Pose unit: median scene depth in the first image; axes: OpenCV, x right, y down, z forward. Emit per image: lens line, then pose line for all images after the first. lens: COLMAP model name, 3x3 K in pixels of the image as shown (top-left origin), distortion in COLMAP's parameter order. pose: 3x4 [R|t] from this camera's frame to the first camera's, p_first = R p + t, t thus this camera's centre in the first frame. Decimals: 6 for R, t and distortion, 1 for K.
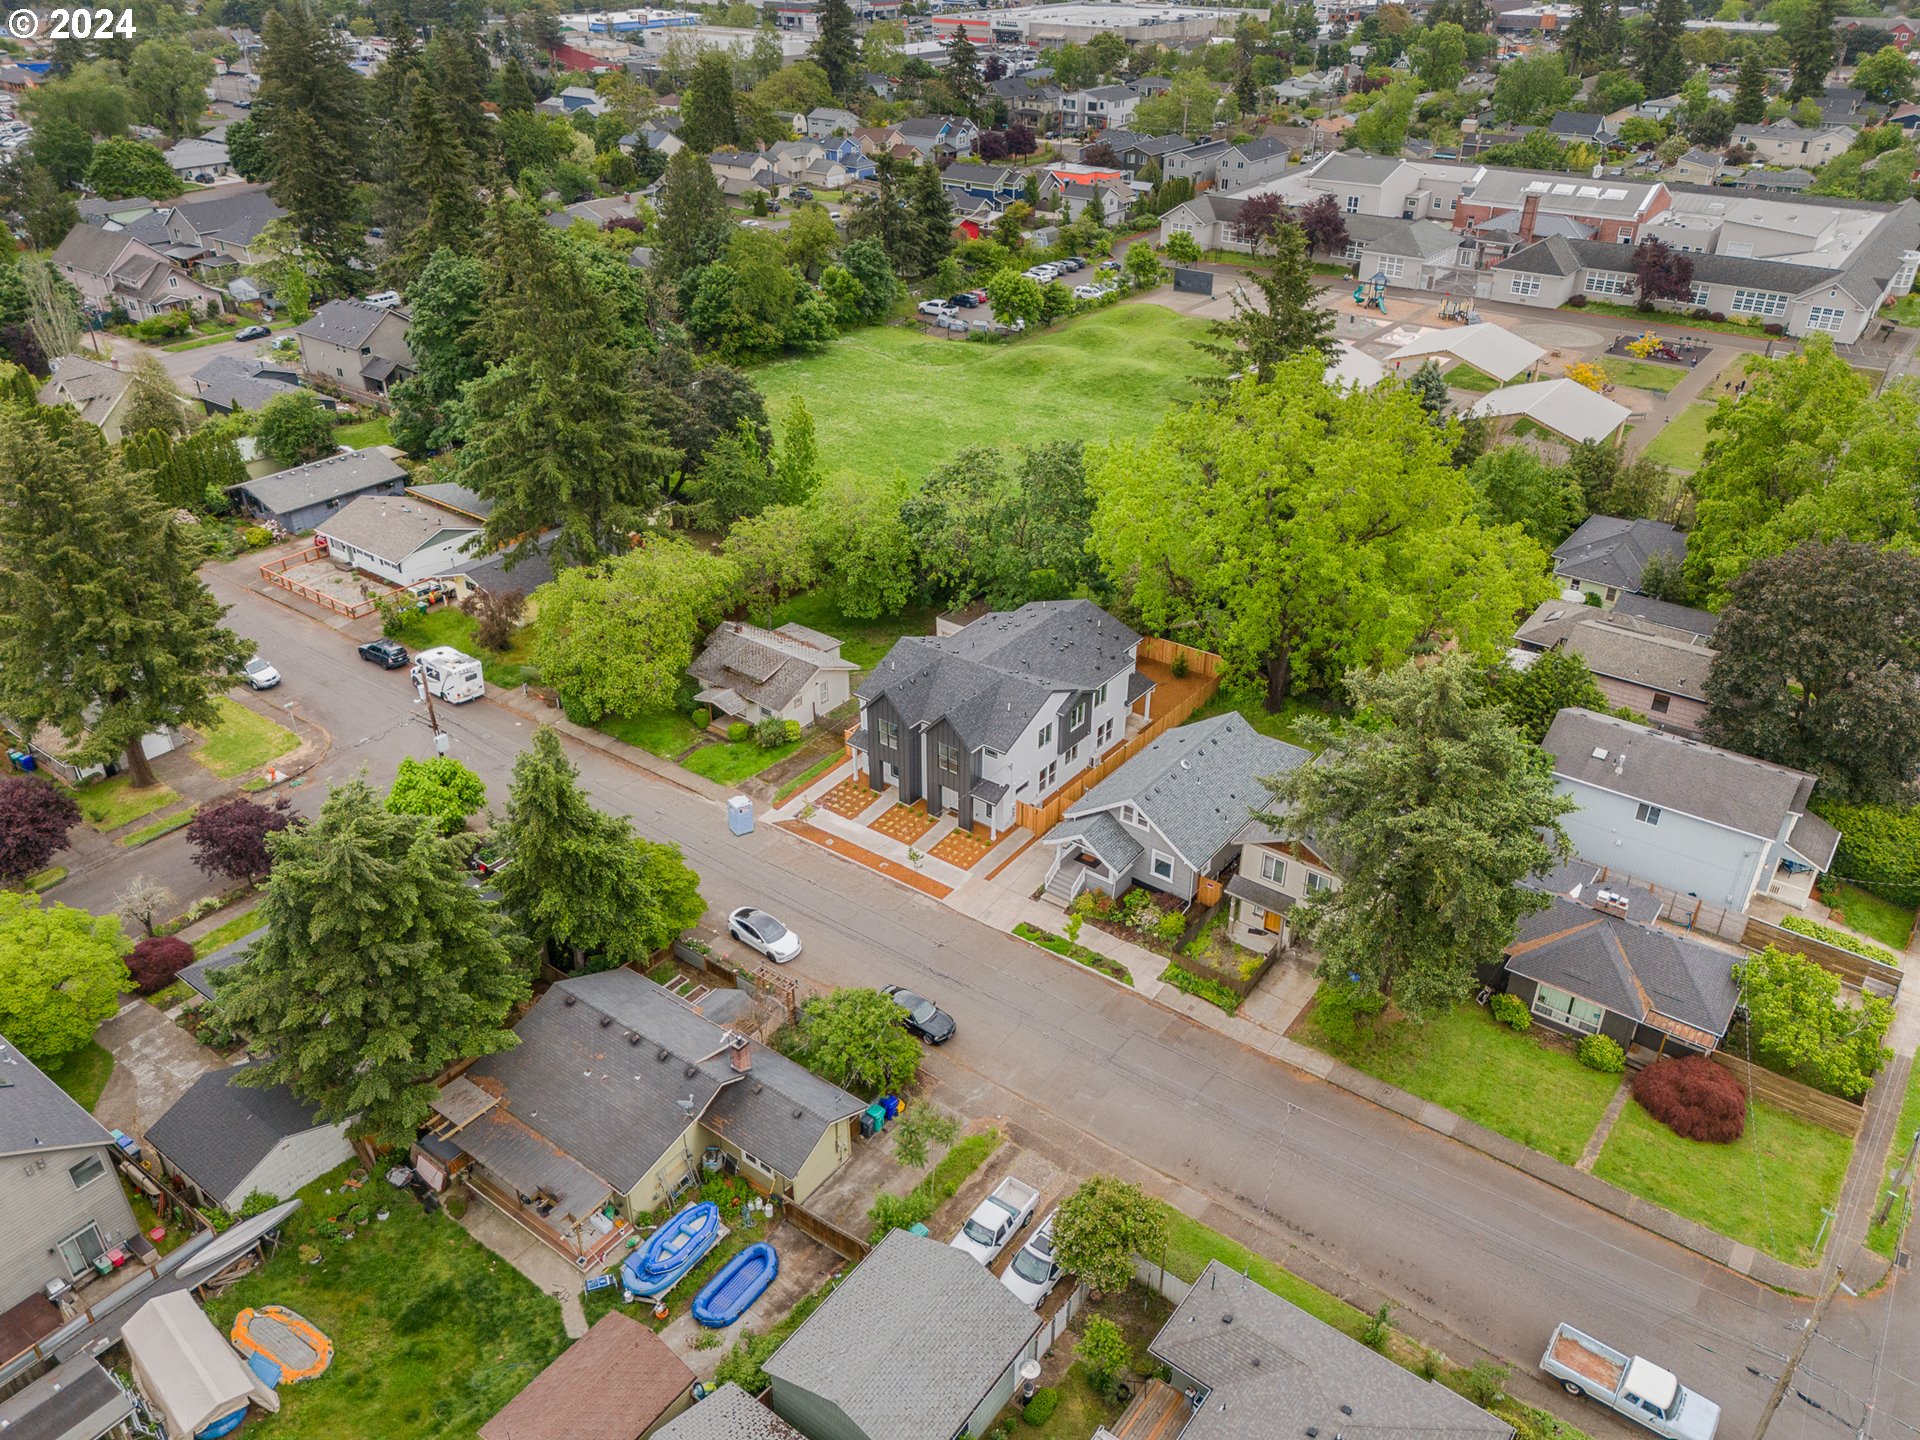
lens RADIAL K [[1389.5, 0, 961.8], [0, 1389.5, 716.6], [0, 0, 1]] dist [-0.004728, -0.004248]
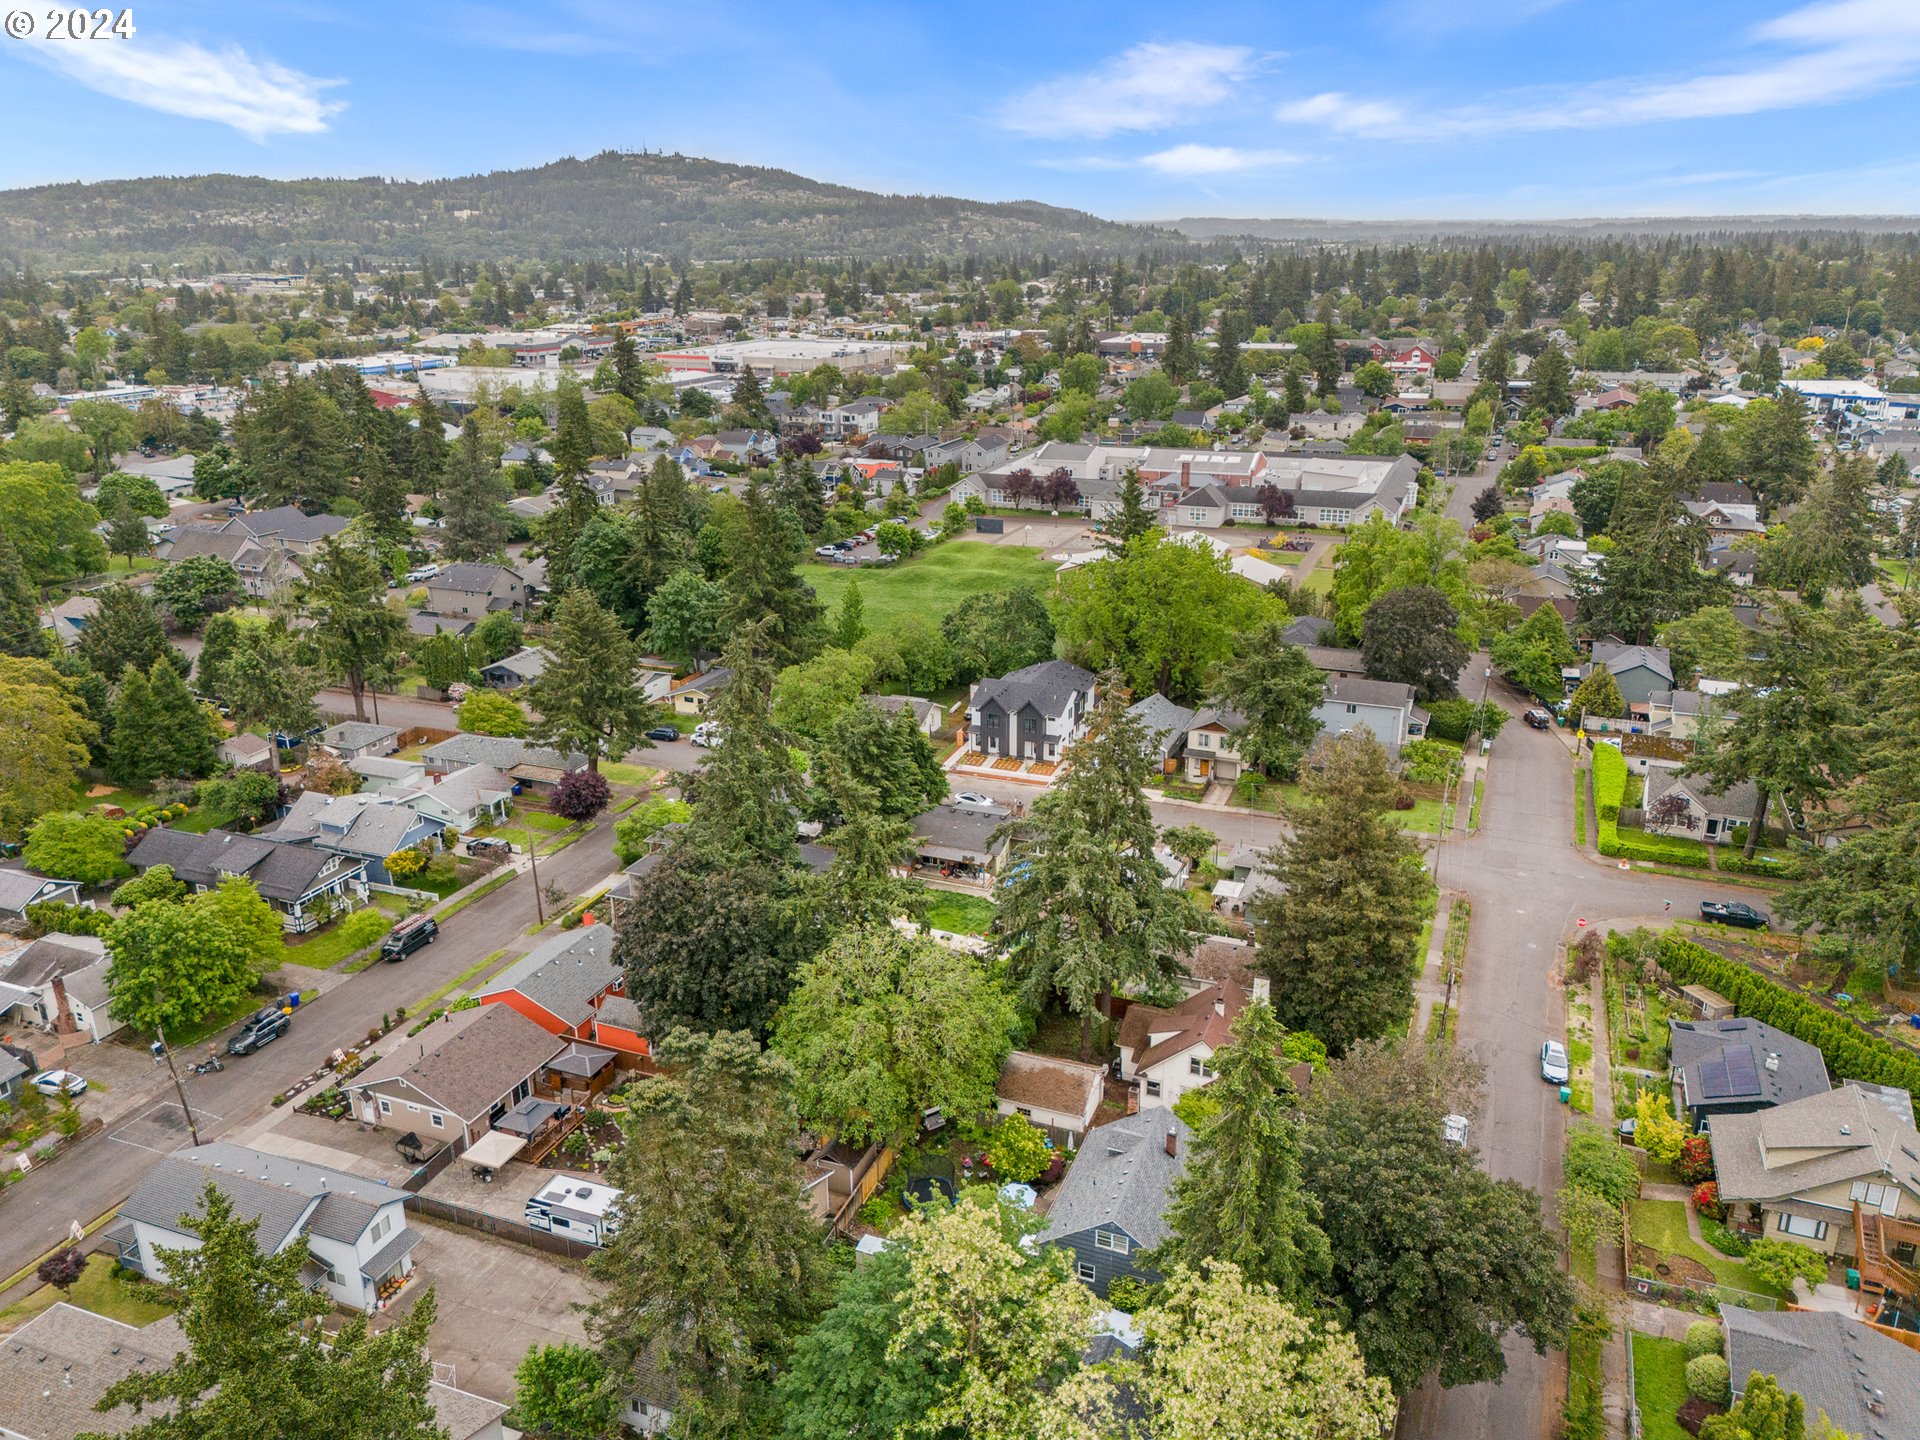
lens RADIAL K [[1389.5, 0, 960.6], [0, 1389.5, 721.8], [0, 0, 1]] dist [-0.004728, -0.004248]
pose [[0.964079, -0.089594, 0.250047, -0.236092], [0.137143, 0.974108, -0.179738, 0.144424], [-0.227470, 0.207574, 0.951404, -0.342864]]
